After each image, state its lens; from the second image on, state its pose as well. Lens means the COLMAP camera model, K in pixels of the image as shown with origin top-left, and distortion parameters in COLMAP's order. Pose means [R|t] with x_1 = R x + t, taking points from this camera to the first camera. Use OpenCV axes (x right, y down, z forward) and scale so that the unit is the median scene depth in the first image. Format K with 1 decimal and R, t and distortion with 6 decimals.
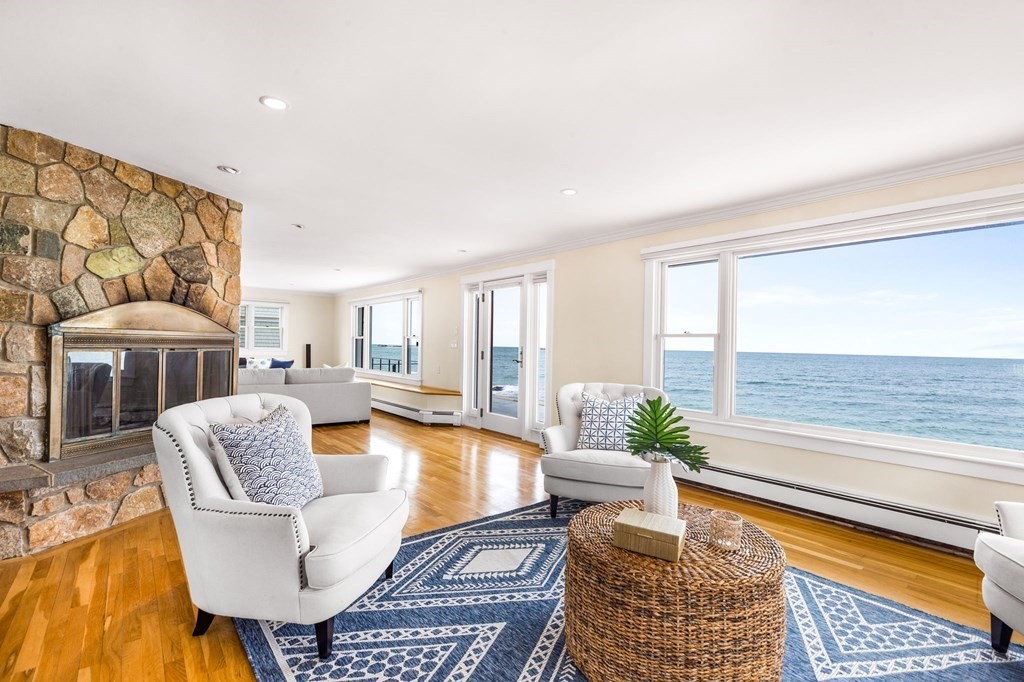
lens RADIAL K [[476.8, 0, 512.7], [0, 476.8, 343.4], [0, 0, 1]] dist [0.003227, 0.000785]
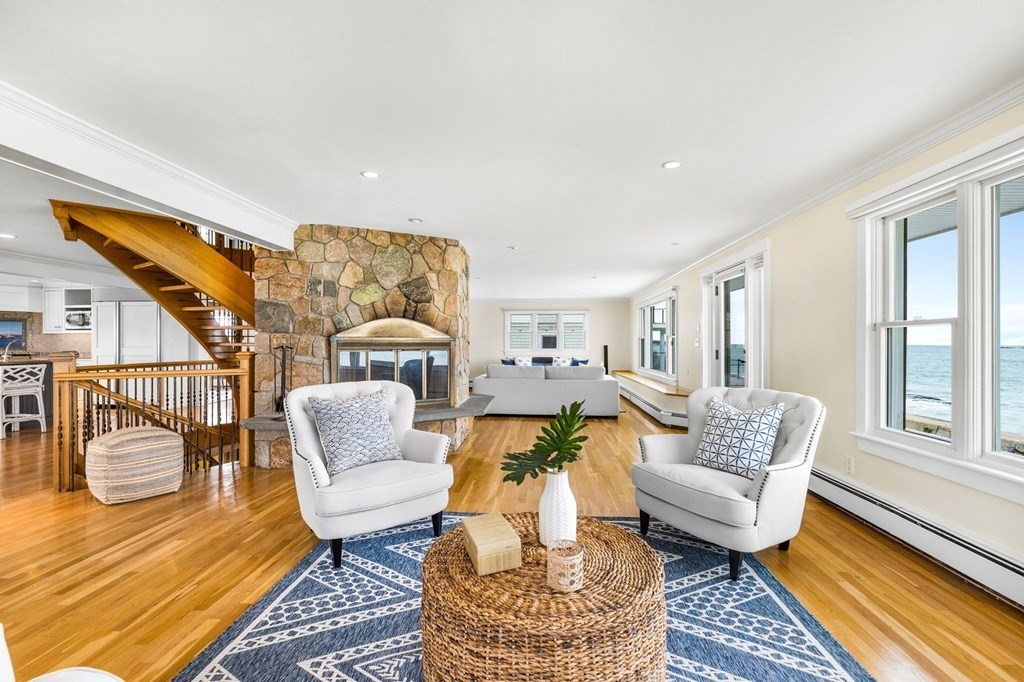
lens RADIAL K [[462.3, 0, 511.0], [0, 462.3, 343.9], [0, 0, 1]] dist [-0.011338, 0.005445]
pose [[0.729095, -0.016741, -0.684208, 0.496032], [0.015702, 0.999847, -0.007731, 0.010345], [0.684233, -0.005107, 0.729246, 0.197725]]
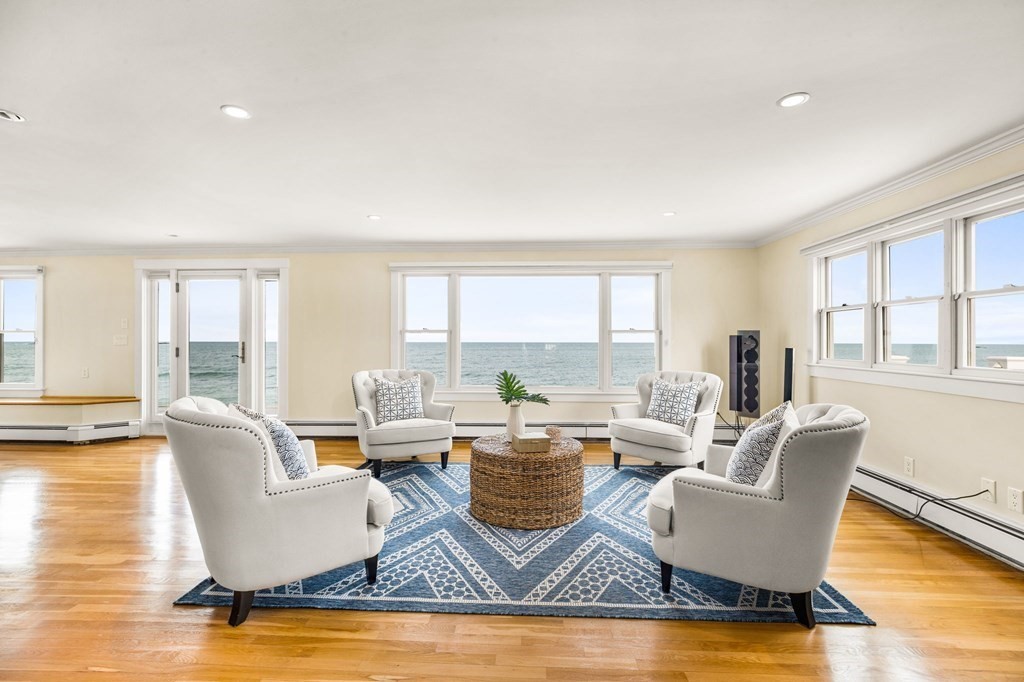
lens RADIAL K [[462.3, 0, 507.3], [0, 462.3, 334.0], [0, 0, 1]] dist [-0.011338, 0.005445]
pose [[0.670097, -0.008821, 0.742221, -0.571981], [0.009211, 0.999951, 0.003569, -0.013312], [-0.742216, 0.004445, 0.670146, -0.065413]]
